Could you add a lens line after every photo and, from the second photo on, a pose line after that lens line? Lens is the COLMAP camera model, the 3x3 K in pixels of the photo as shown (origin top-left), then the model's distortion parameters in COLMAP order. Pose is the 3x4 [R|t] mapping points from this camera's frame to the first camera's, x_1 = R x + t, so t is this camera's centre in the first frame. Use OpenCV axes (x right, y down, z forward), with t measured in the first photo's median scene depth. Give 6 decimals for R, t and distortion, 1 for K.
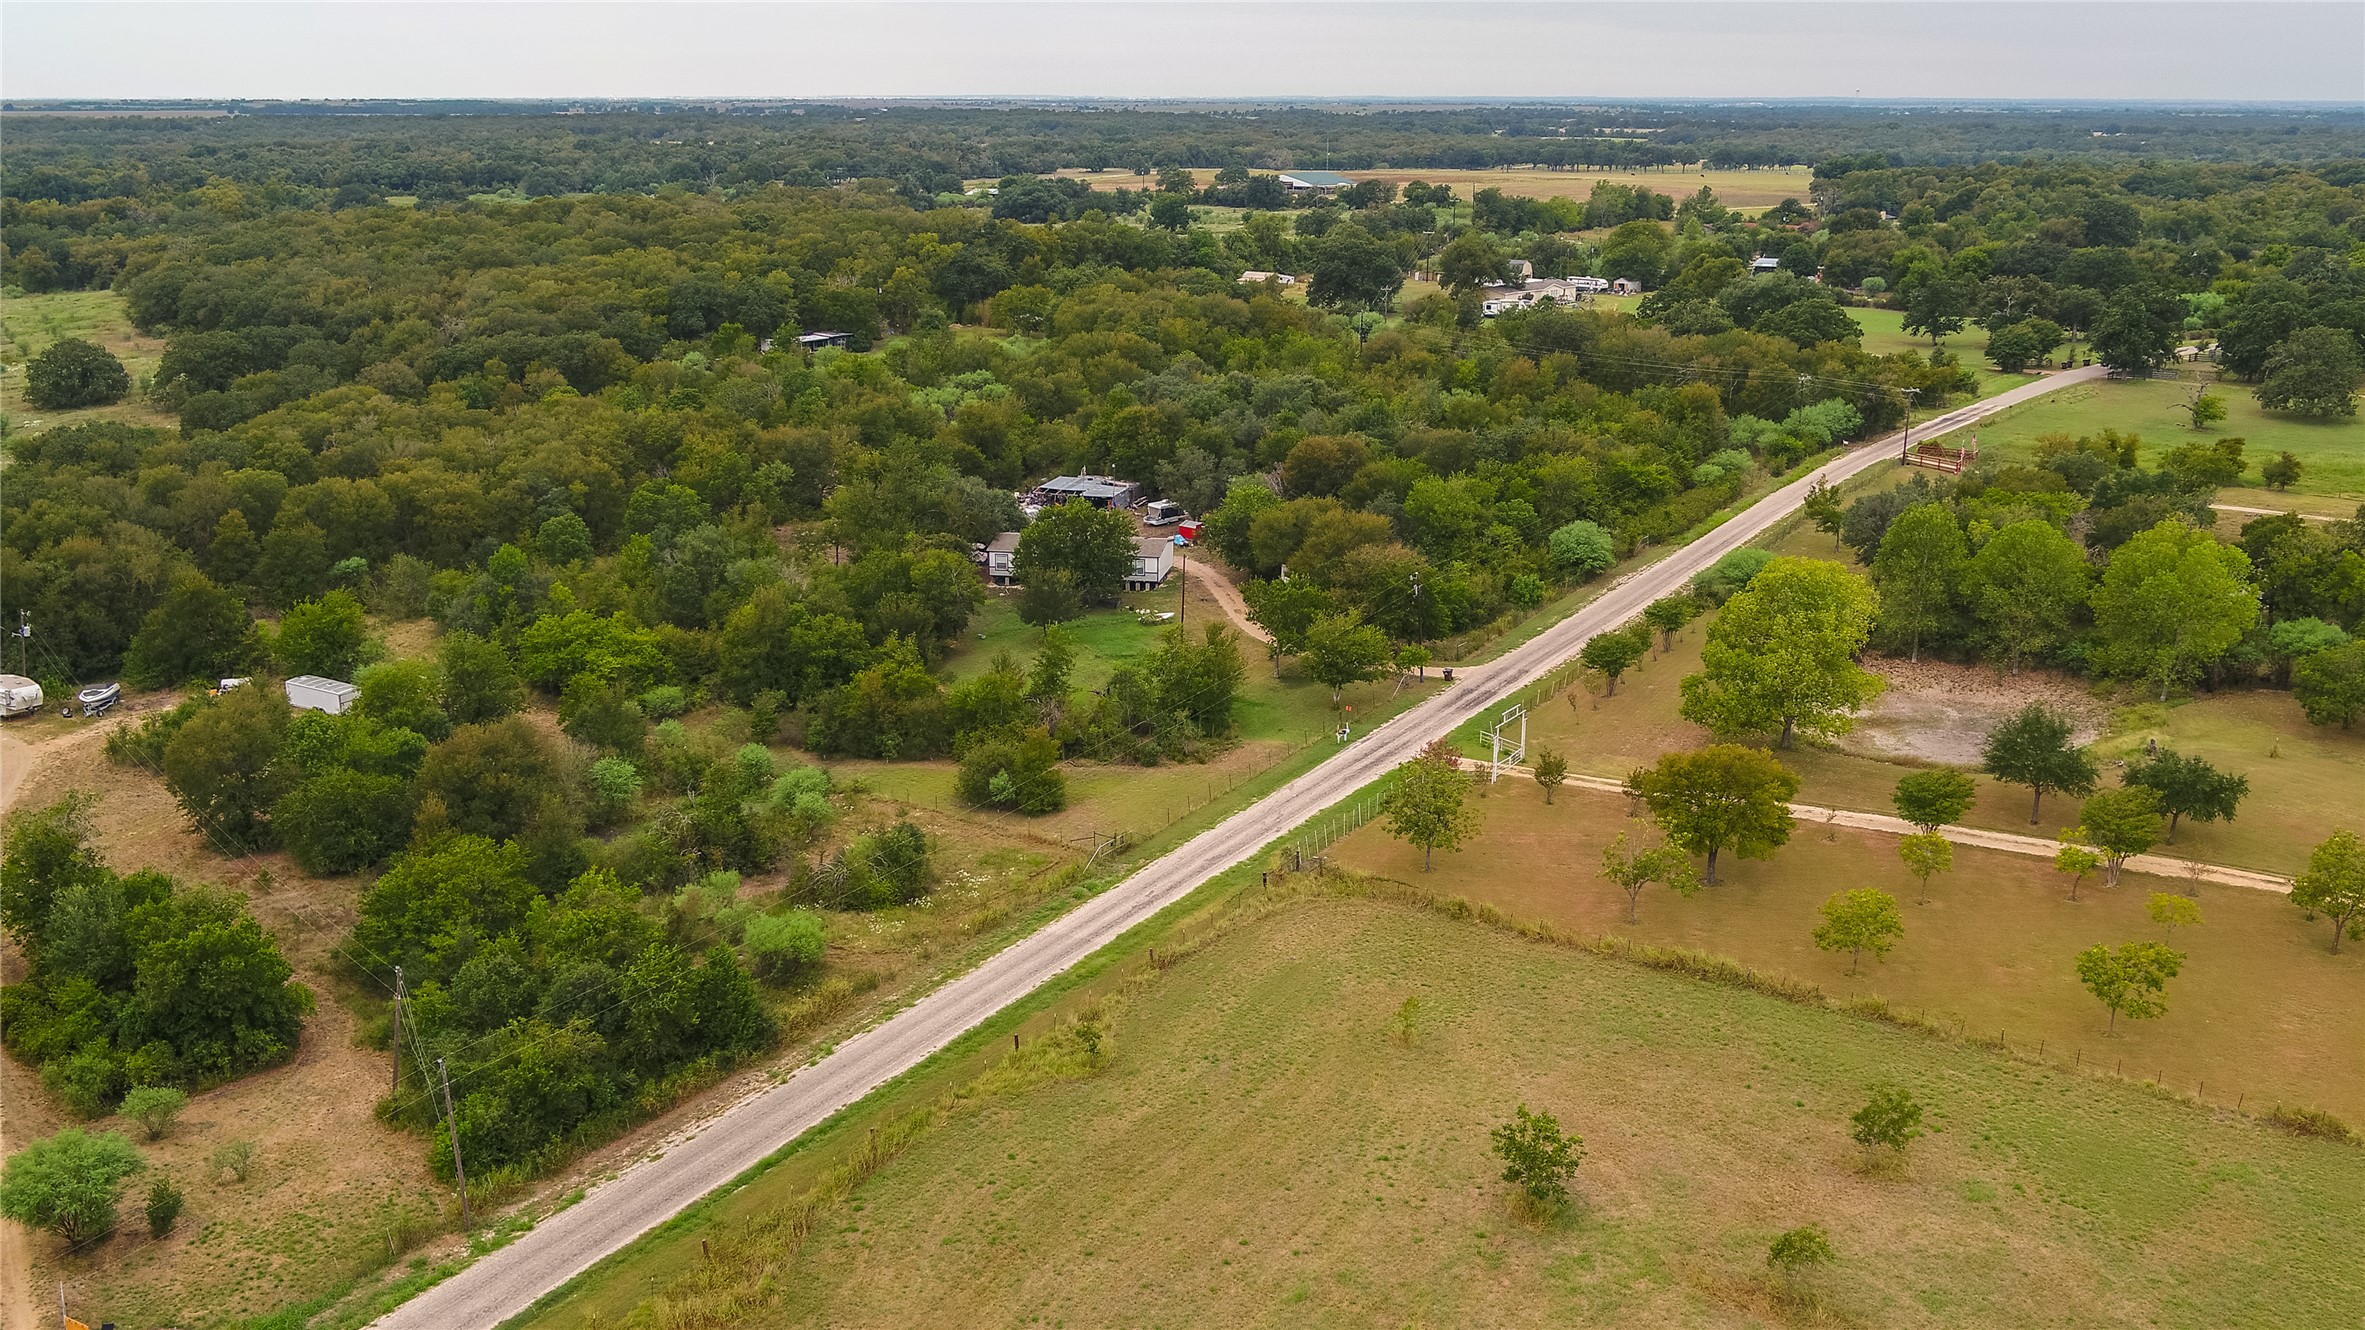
lens RADIAL K [[2166.5, 0, 1182.5], [0, 2166.5, 665.0], [0, 0, 1]] dist [-0.004978, 0.004534]
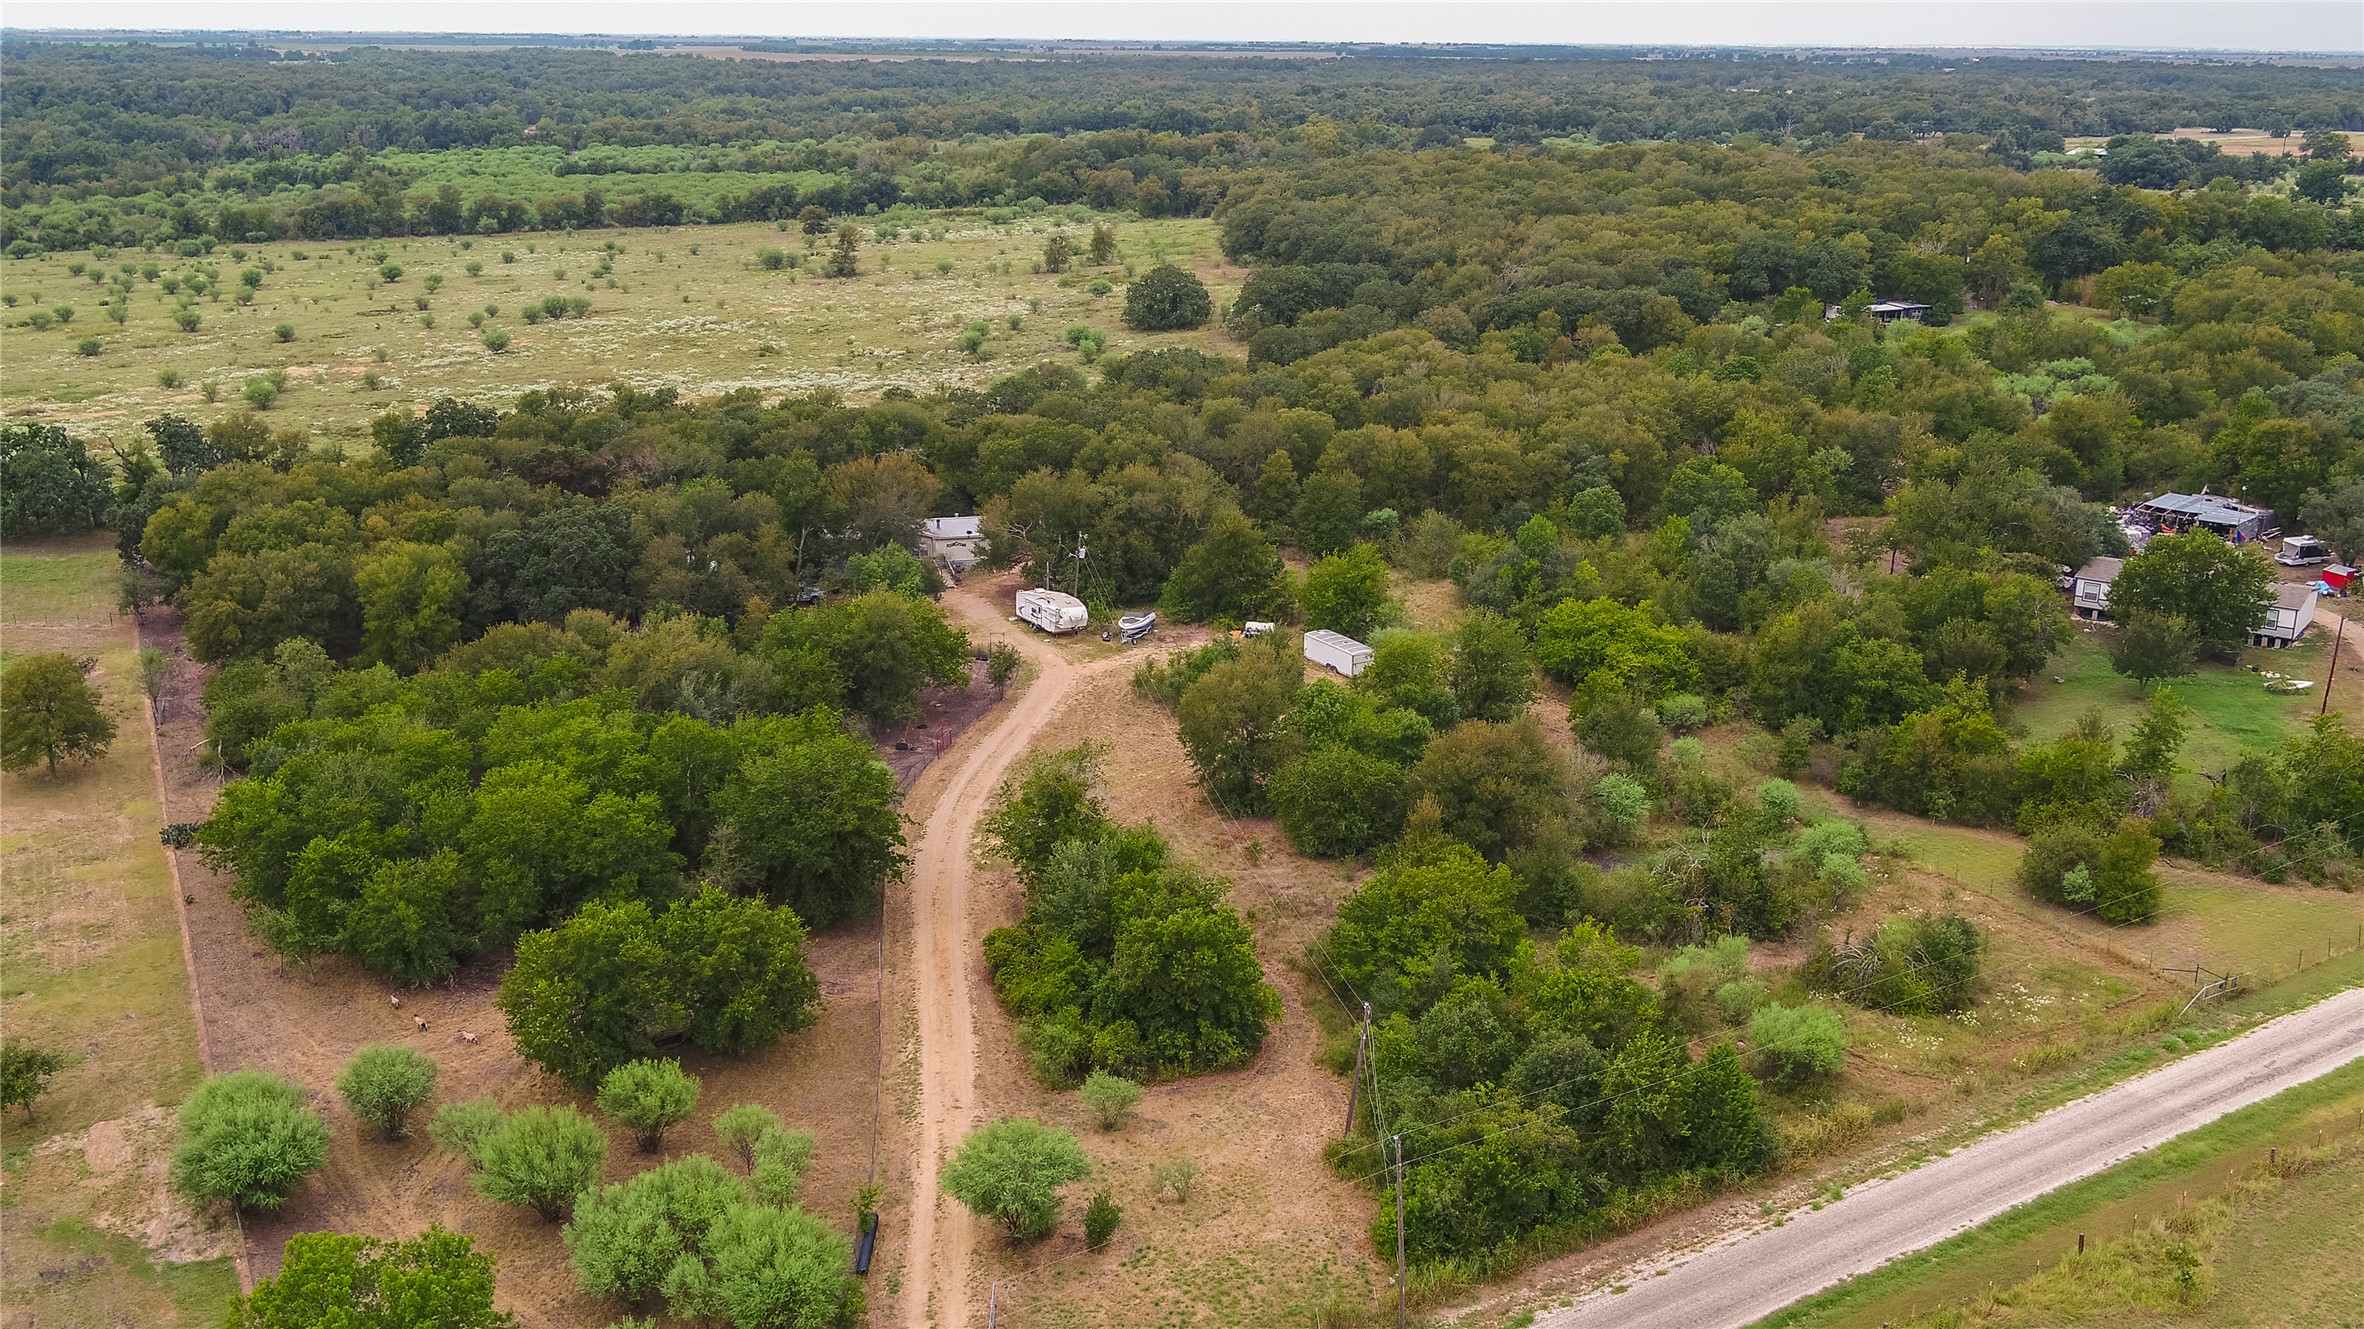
lens RADIAL K [[2159.3, 0, 1186.7], [0, 2159.3, 658.6], [0, 0, 1]] dist [-0.000964, 0.006270]
pose [[0.891246, 0.133293, -0.433490, -0.034899], [-0.124241, 0.991027, 0.049292, -0.023068], [0.436170, 0.009926, 0.899809, 0.093038]]
